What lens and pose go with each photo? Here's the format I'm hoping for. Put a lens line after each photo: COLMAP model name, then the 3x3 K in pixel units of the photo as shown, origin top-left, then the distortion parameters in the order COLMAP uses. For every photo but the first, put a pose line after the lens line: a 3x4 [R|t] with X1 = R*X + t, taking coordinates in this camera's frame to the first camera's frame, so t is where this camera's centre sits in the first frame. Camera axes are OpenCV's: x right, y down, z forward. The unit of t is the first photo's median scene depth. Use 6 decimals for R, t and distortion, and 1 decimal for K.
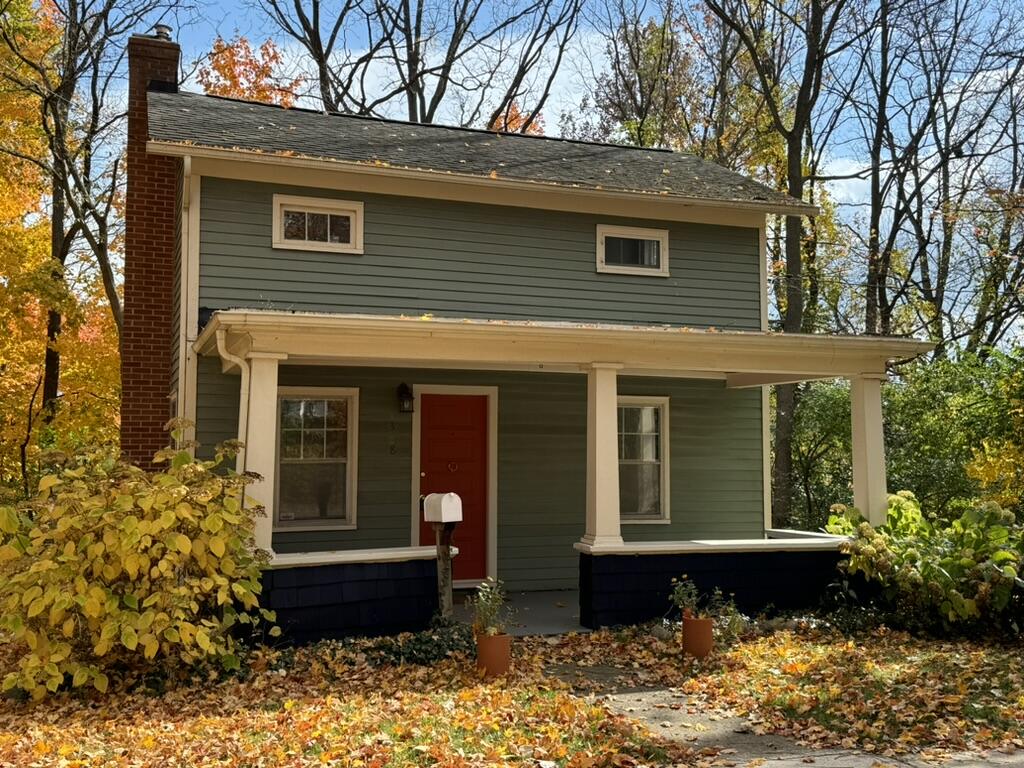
lens RADIAL K [[1059.4, 0, 512.0], [0, 1059.4, 384.0], [0, 0, 1]] dist [0.169893, -0.432591]
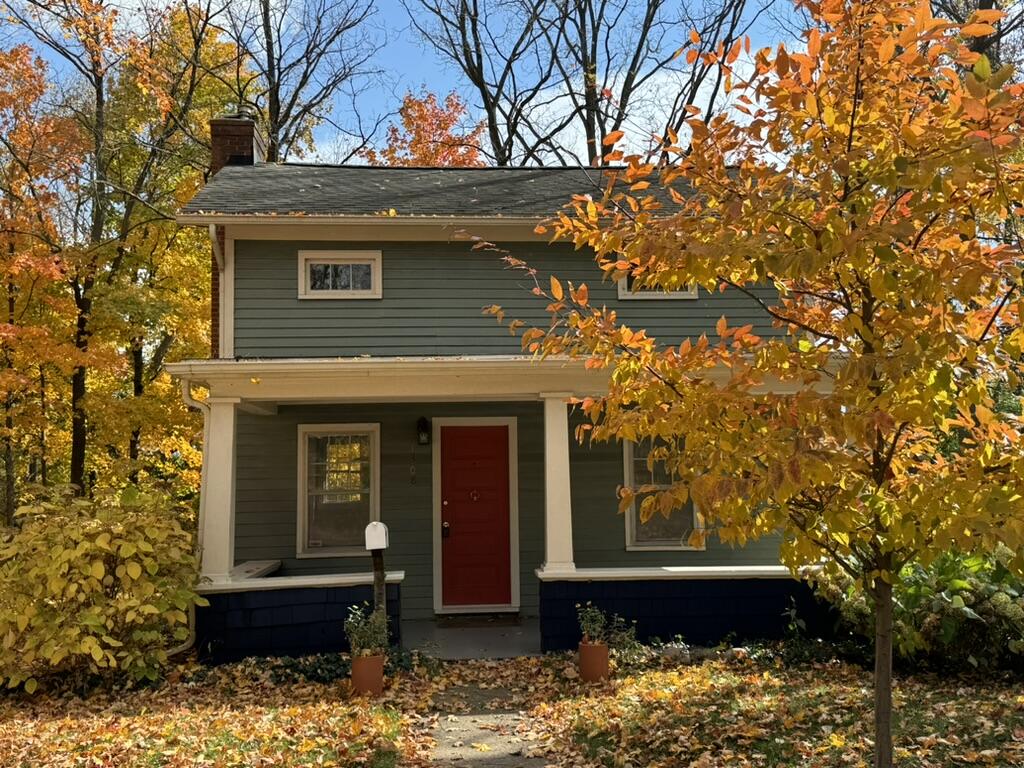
lens RADIAL K [[1059.4, 0, 512.0], [0, 1059.4, 384.0], [0, 0, 1]] dist [0.169893, -0.432591]
pose [[0.959625, -0.044829, -0.277687, 0.293711], [0.038364, 0.998852, -0.028677, 0.000090], [0.278654, 0.016866, 0.960244, 0.007284]]
